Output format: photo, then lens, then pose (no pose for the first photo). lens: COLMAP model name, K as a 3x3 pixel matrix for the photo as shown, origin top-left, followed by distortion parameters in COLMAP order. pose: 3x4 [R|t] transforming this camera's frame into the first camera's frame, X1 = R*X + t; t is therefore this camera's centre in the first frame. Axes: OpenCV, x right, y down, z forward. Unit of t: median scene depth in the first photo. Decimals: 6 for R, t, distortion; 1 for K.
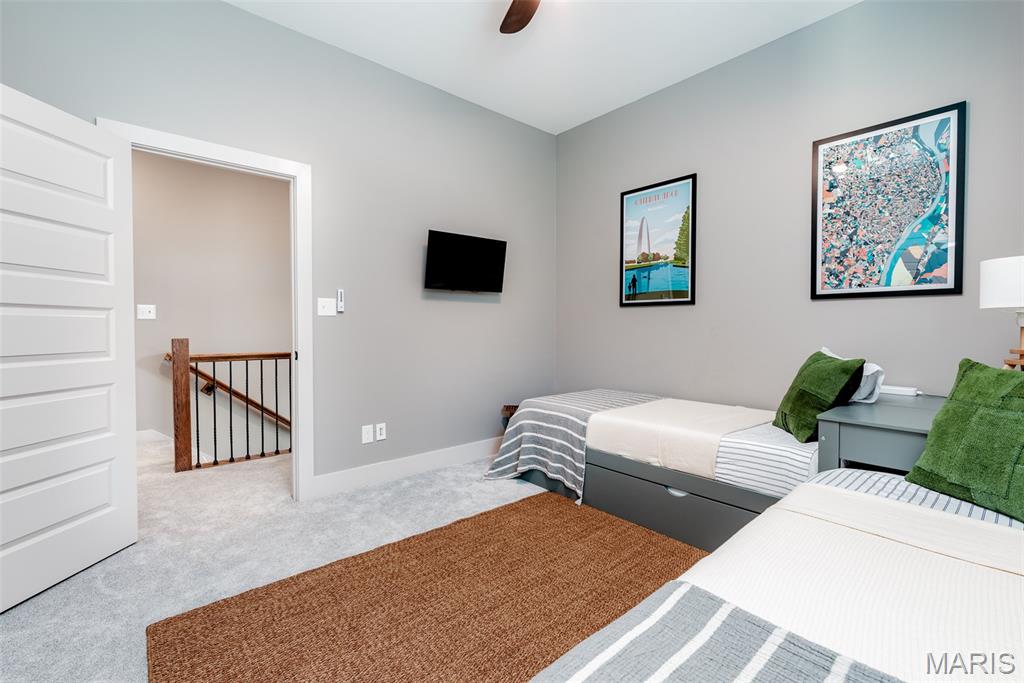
lens RADIAL K [[447.6, 0, 515.1], [0, 447.6, 338.2], [0, 0, 1]] dist [-0.003966, -0.000801]
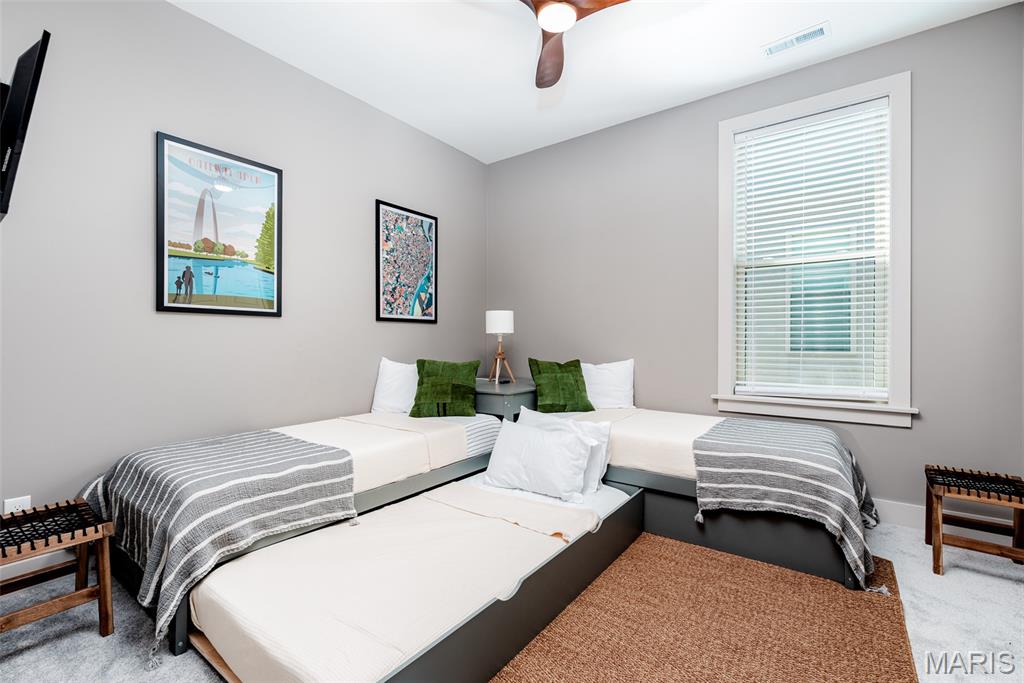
lens RADIAL K [[447.6, 0, 510.7], [0, 447.6, 340.3], [0, 0, 1]] dist [-0.003966, -0.000801]
pose [[-0.225058, -0.001808, 0.974344, -0.701540], [0.023815, 0.999689, 0.007356, -0.031992], [-0.974054, 0.024860, -0.224945, 0.948129]]
